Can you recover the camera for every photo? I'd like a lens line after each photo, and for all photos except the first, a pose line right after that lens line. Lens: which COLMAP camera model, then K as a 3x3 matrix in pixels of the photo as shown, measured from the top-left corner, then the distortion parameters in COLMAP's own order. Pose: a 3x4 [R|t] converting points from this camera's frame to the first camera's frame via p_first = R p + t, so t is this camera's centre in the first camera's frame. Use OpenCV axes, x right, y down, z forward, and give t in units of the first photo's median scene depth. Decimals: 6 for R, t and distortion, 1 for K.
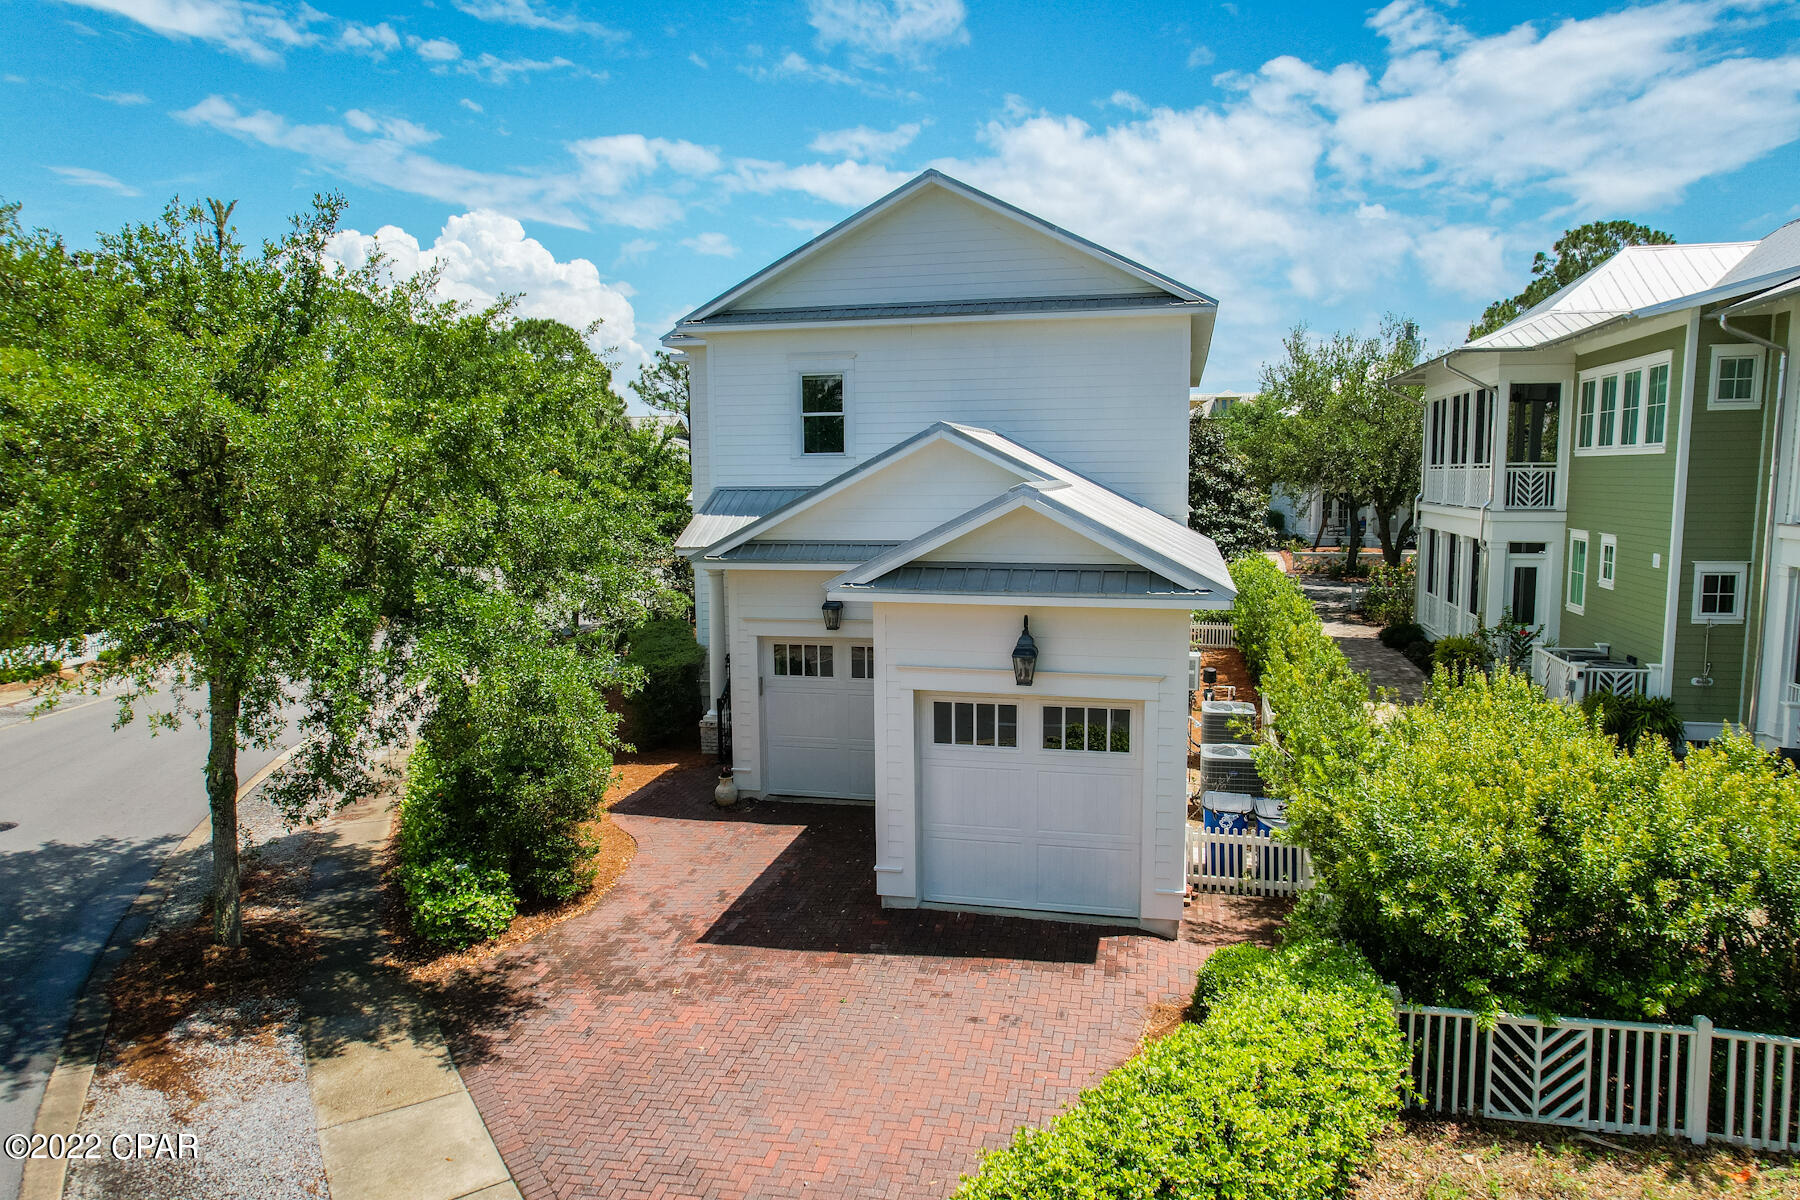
lens RADIAL K [[1149.4, 0, 900.0], [0, 1149.4, 600.0], [0, 0, 1]] dist [-0.074439, 0.063702]
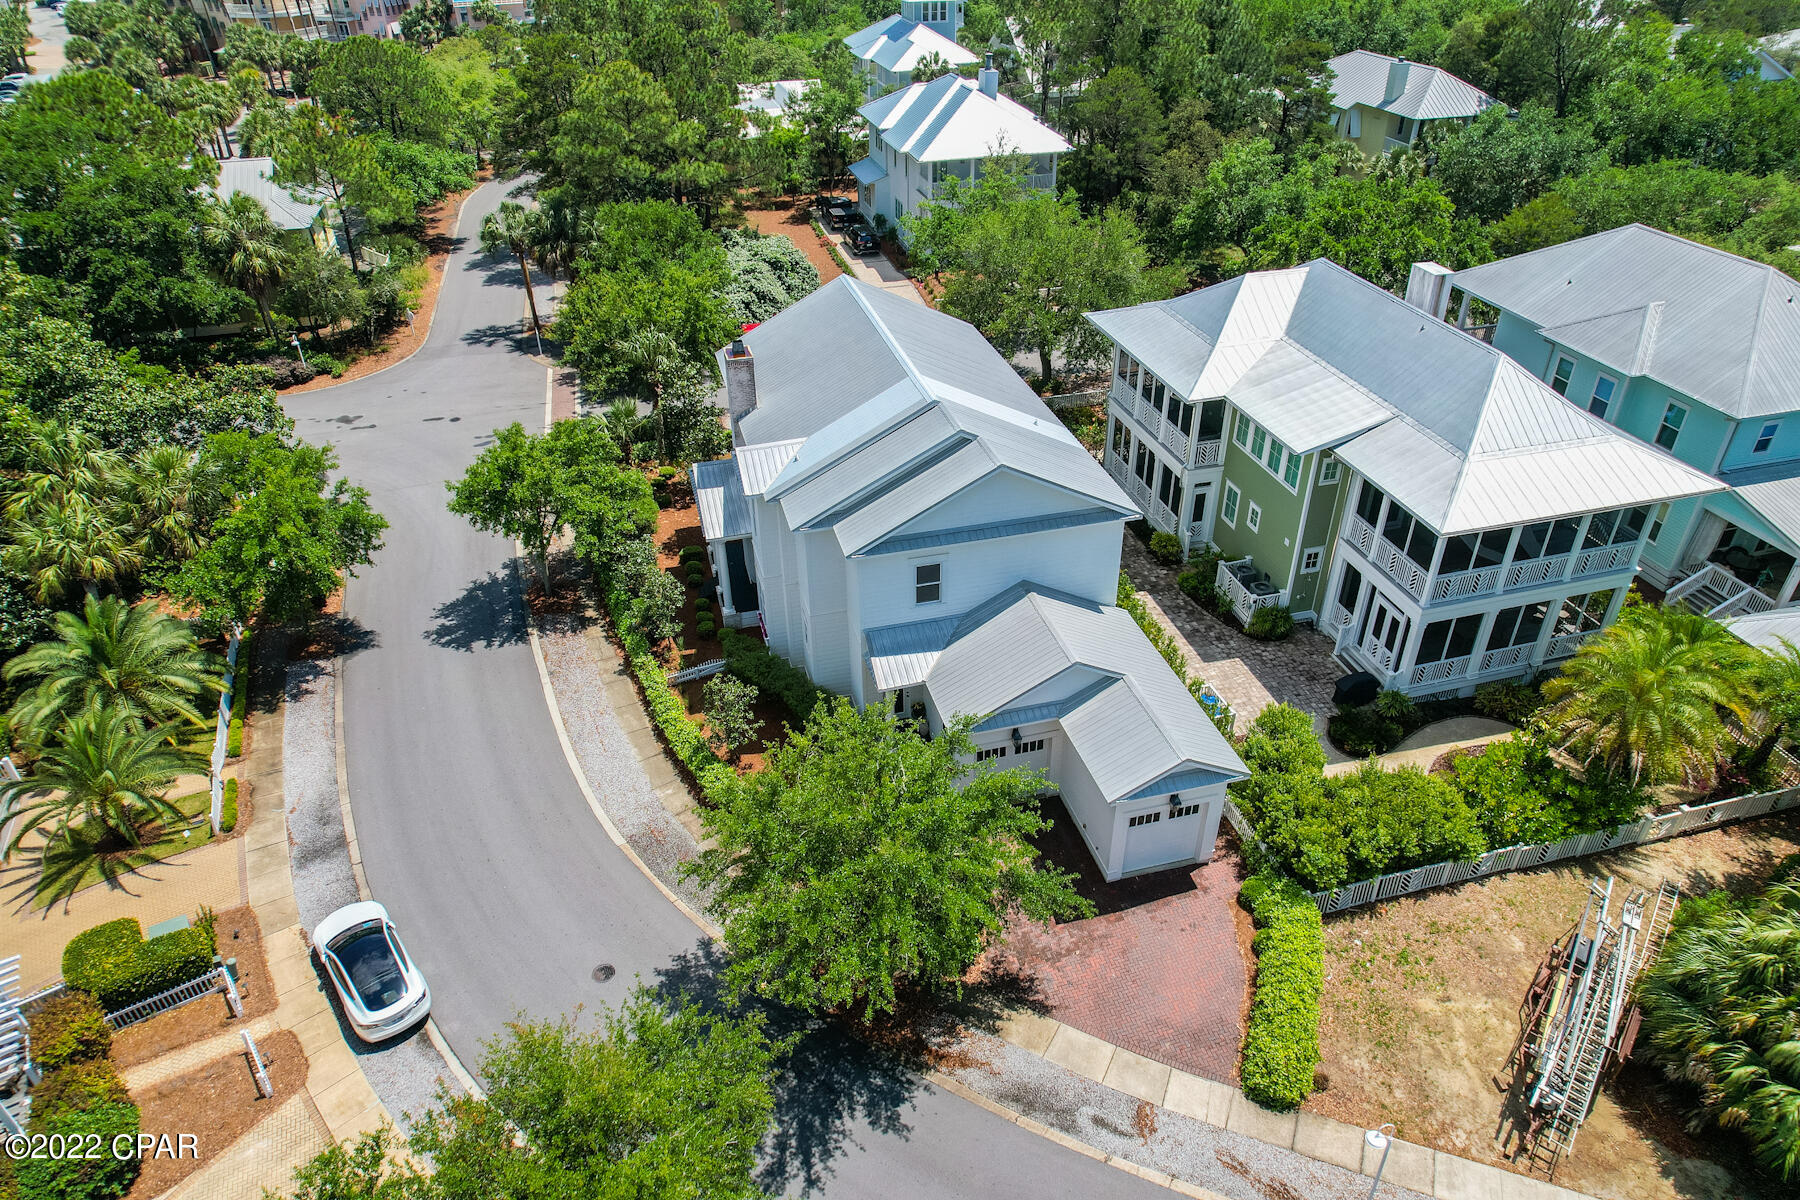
lens RADIAL K [[1149.4, 0, 900.0], [0, 1149.4, 600.0], [0, 0, 1]] dist [-0.074439, 0.063702]
pose [[0.880105, -0.266337, 0.393040, -1.336721], [0.063351, 0.886311, 0.458738, -1.584727], [-0.470534, -0.378838, 0.796919, -0.613461]]
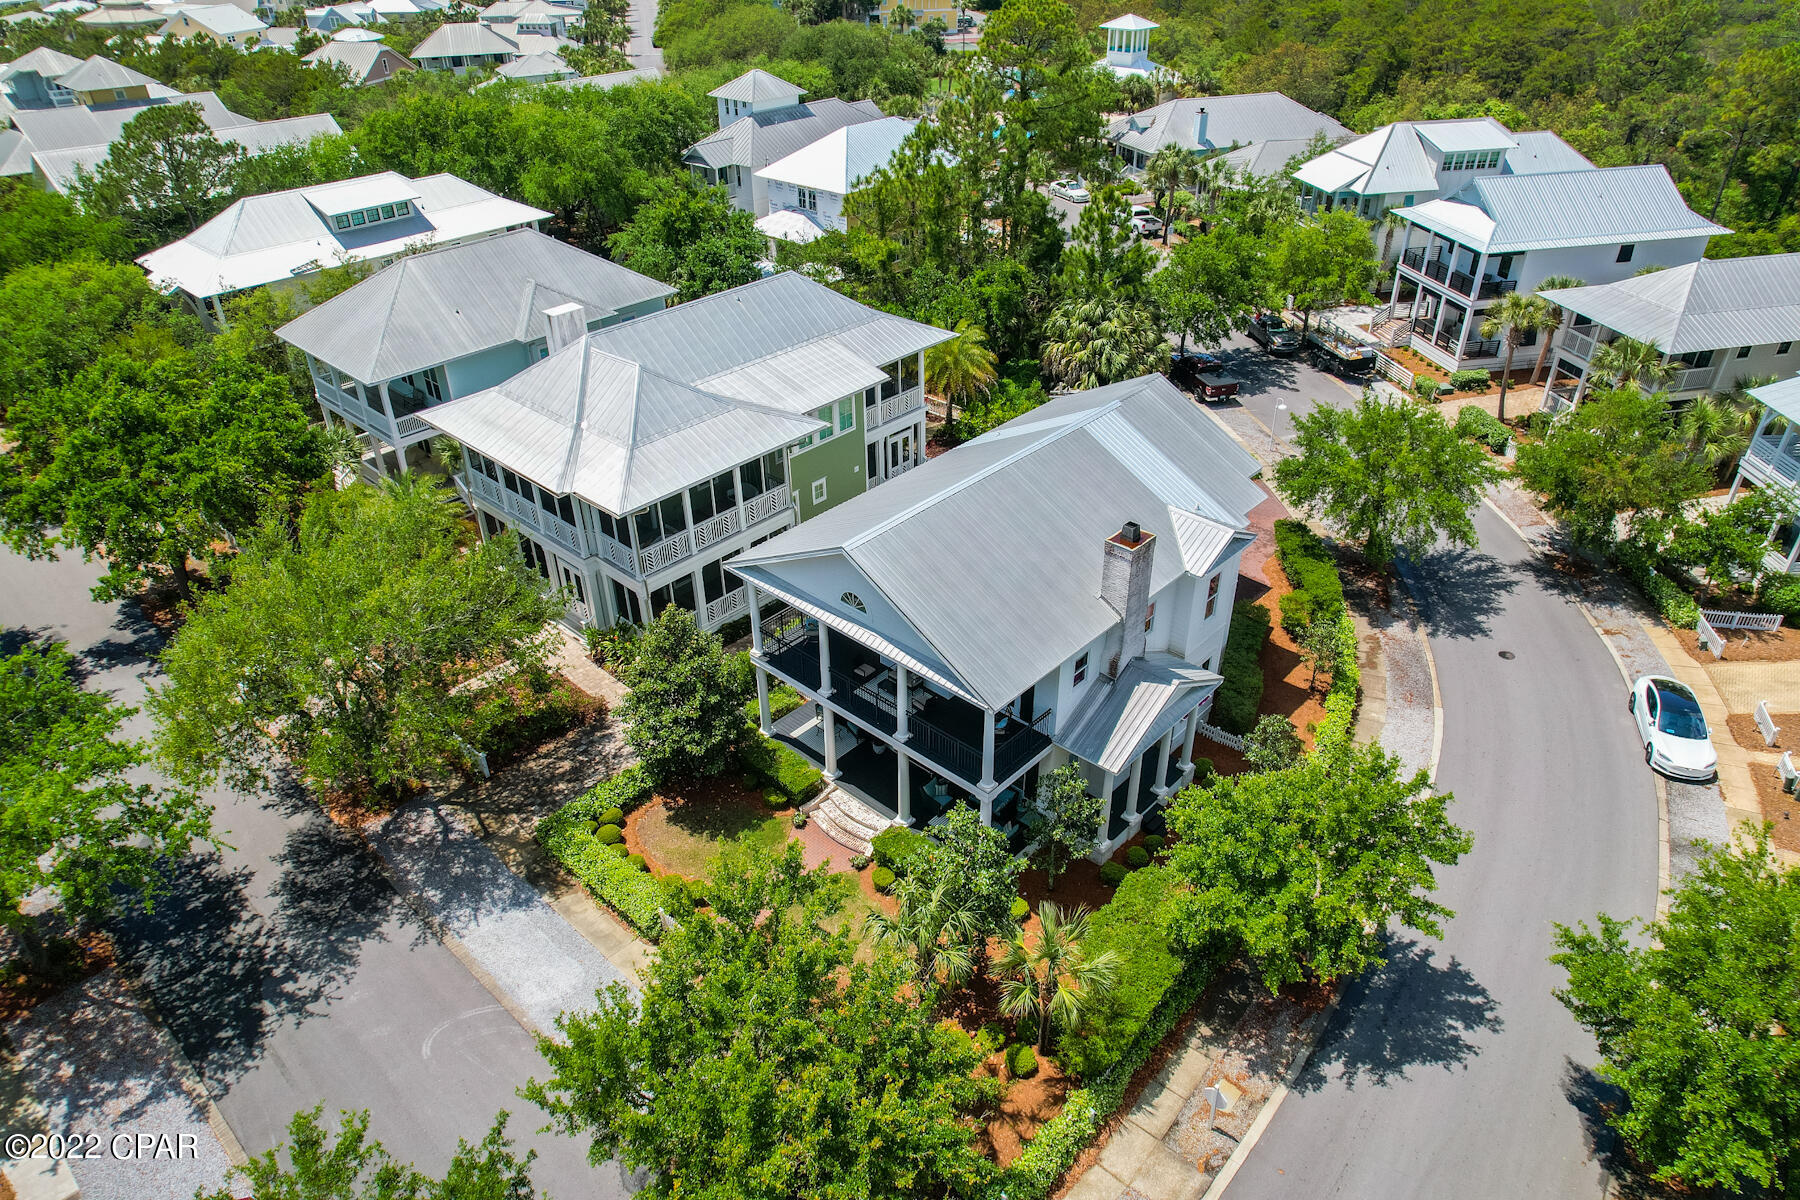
lens RADIAL K [[1149.4, 0, 900.0], [0, 1149.4, 600.0], [0, 0, 1]] dist [-0.074439, 0.063702]
pose [[-0.870838, -0.244776, 0.426293, -0.949062], [0.083726, 0.780678, 0.619299, -2.313204], [-0.484387, 0.575001, -0.659350, 4.725723]]
